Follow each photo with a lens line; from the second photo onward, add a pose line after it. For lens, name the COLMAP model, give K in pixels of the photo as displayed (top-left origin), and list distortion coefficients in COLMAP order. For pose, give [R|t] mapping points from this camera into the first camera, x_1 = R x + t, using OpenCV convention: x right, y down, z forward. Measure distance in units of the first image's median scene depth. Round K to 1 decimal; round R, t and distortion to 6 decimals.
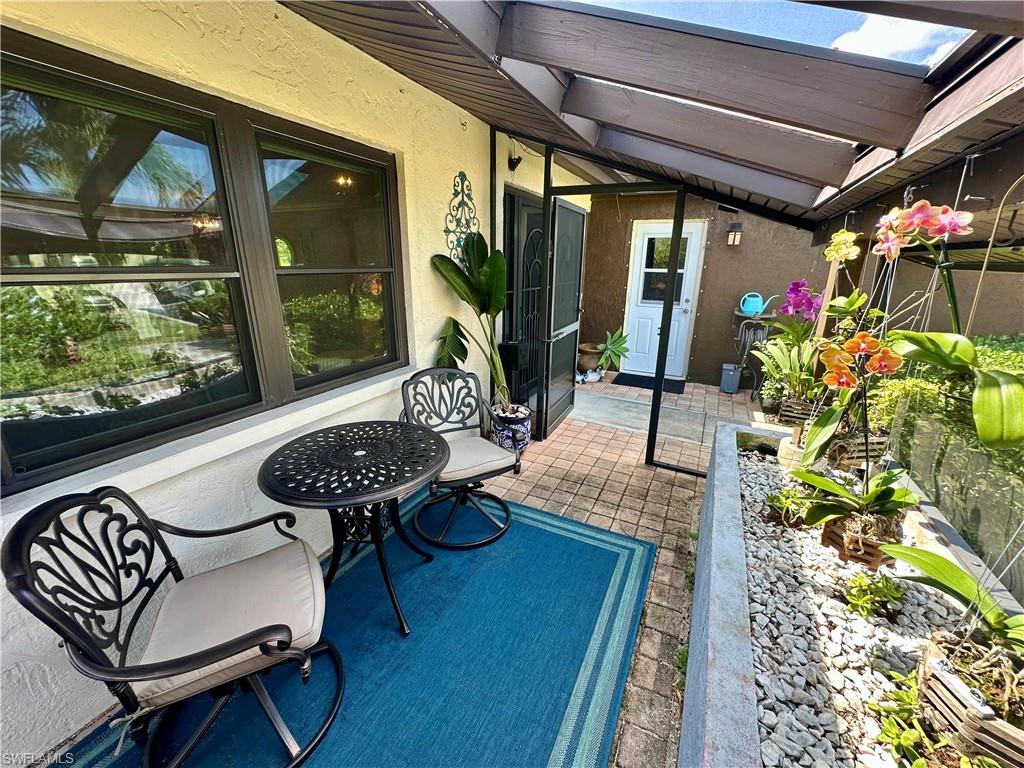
lens RADIAL K [[408.1, 0, 512.7], [0, 408.1, 384.6], [0, 0, 1]] dist [-0.004050, 0.000417]
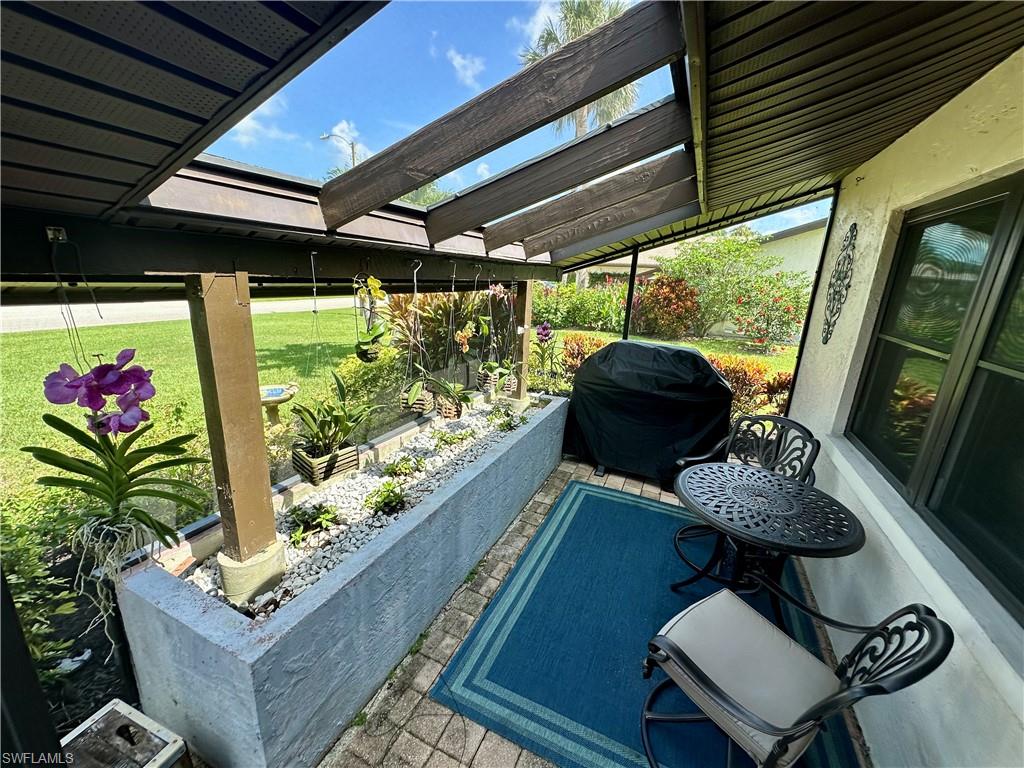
lens RADIAL K [[408.1, 0, 512.7], [0, 408.1, 384.6], [0, 0, 1]] dist [-0.004050, 0.000417]
pose [[-0.997172, -0.058969, -0.046585, 0.340760], [-0.074738, 0.842974, 0.532737, -0.585136], [0.007855, 0.534713, -0.844997, 1.651149]]
